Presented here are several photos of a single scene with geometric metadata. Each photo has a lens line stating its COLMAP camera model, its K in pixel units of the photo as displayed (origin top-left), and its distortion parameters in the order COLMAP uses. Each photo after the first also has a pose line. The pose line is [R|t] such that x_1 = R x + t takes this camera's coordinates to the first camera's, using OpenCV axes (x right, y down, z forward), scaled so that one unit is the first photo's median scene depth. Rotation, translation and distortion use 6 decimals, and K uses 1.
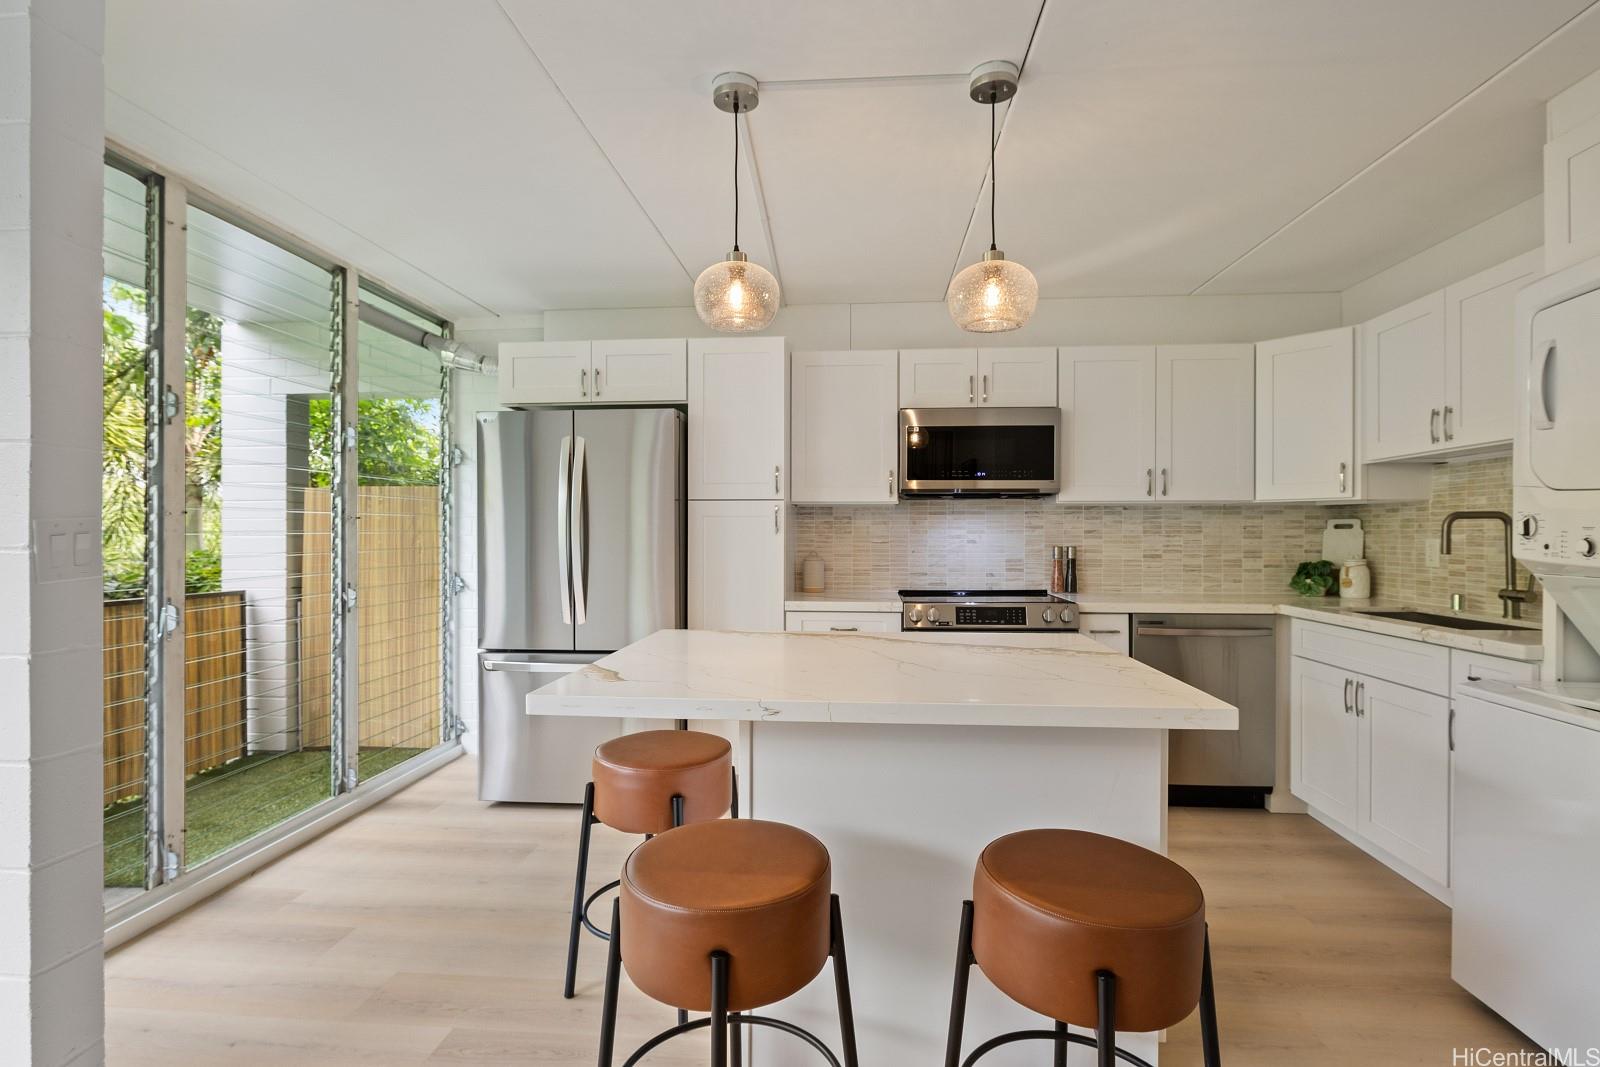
lens RADIAL K [[788.8, 0, 799.6], [0, 788.8, 538.2], [0, 0, 1]] dist [-0.010670, 0.001088]
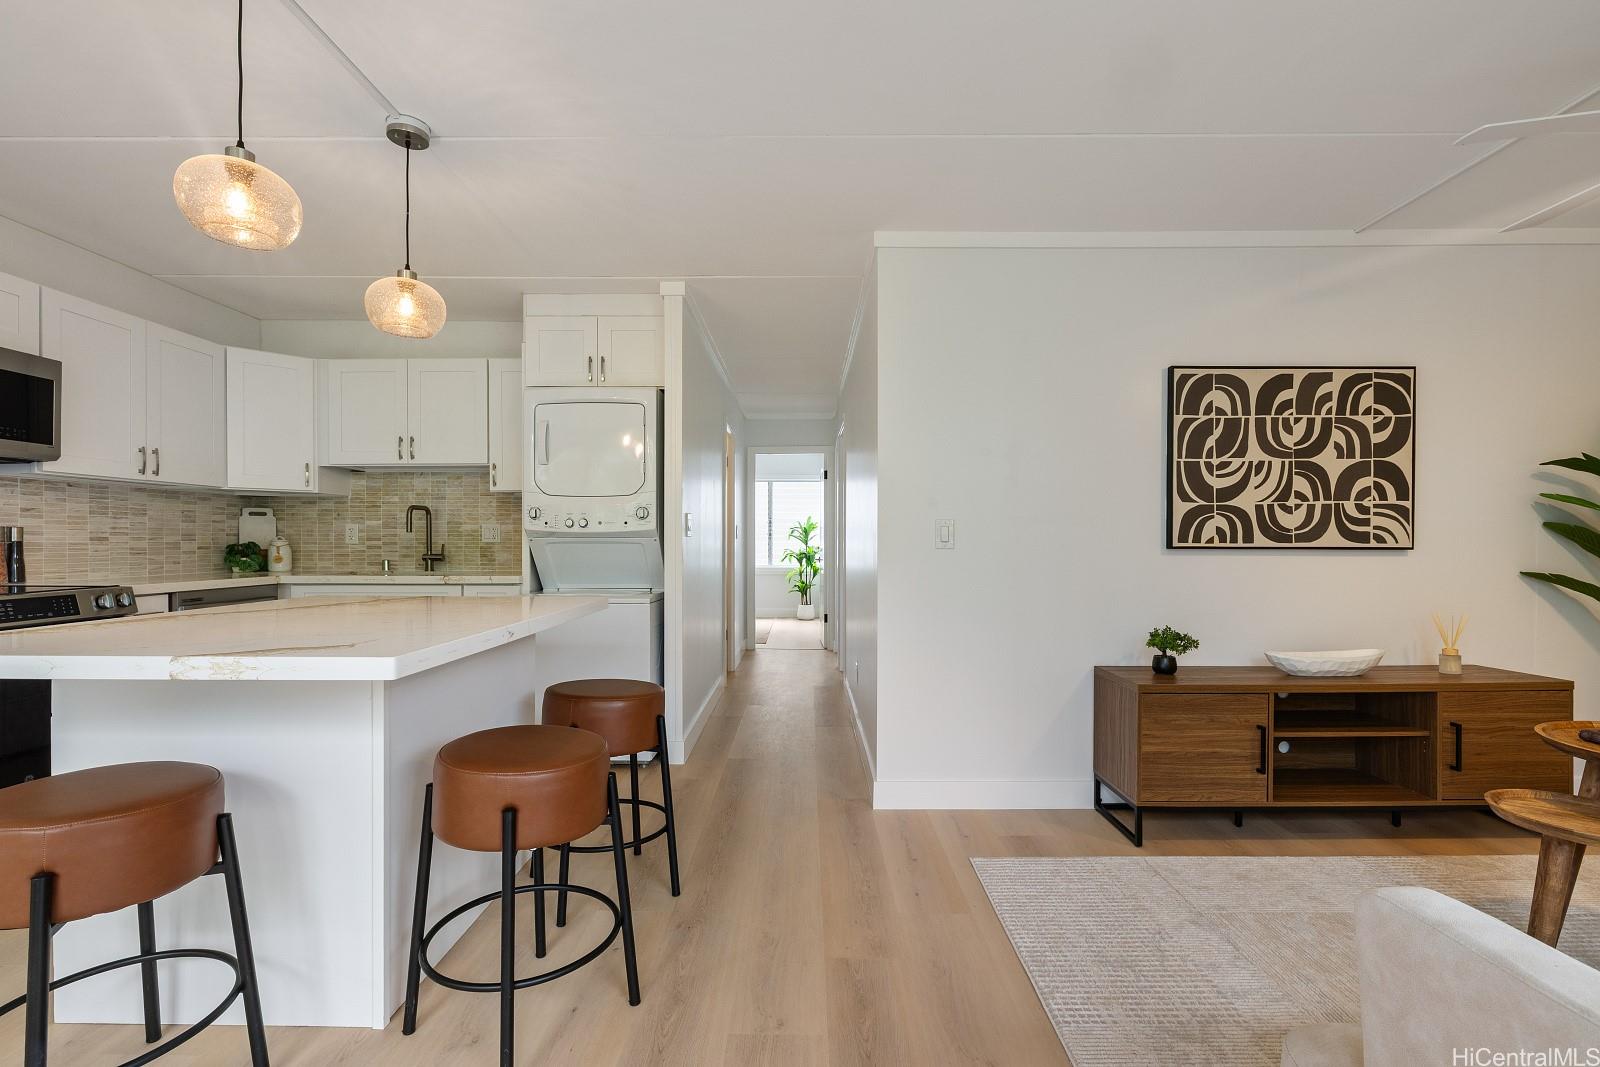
lens RADIAL K [[721.9, 0, 796.8], [0, 721.9, 541.5], [0, 0, 1]] dist [-0.005736, -0.000245]
pose [[-0.074882, -0.001352, 0.997191, -0.495555], [0.003867, 0.999991, 0.001647, 0.030056], [-0.997185, 0.003980, -0.074876, 0.265600]]
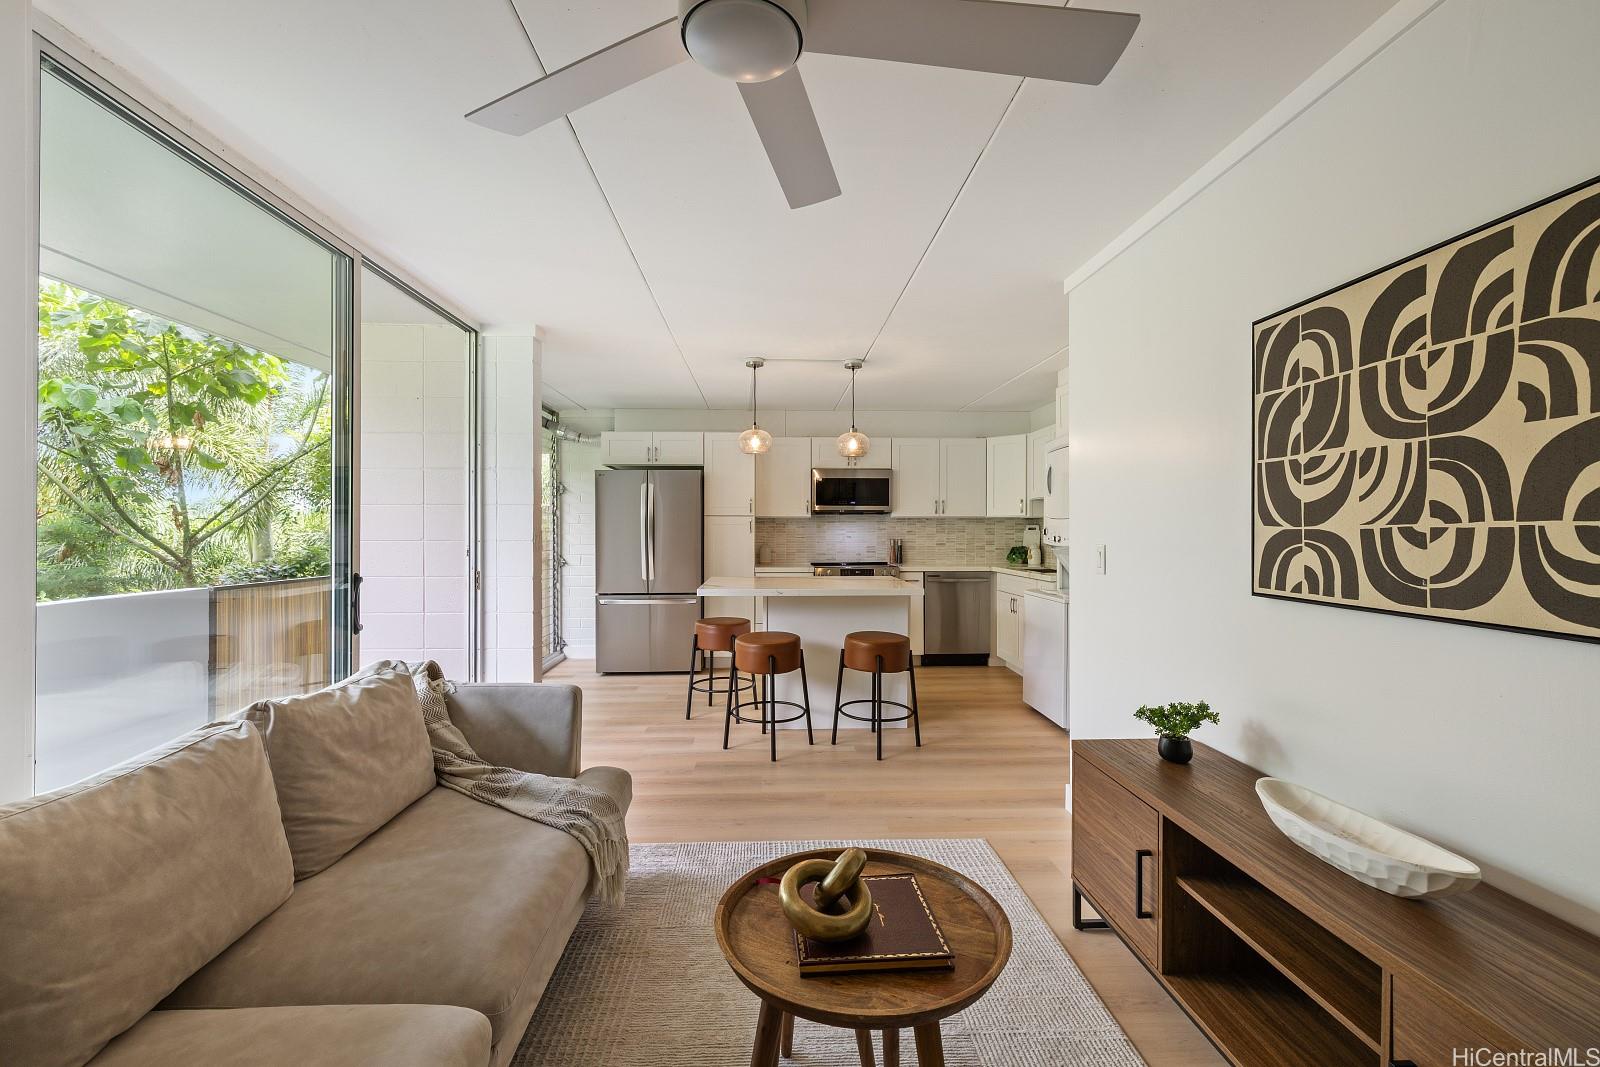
lens RADIAL K [[684.0, 0, 798.8], [0, 684.0, 529.8], [0, 0, 1]] dist [0.001837, 0.000153]
pose [[0.991586, -0.000951, 0.129442, -0.126130], [0.001528, 0.999989, -0.004358, -0.006380], [-0.129437, 0.004519, 0.991577, -0.677590]]
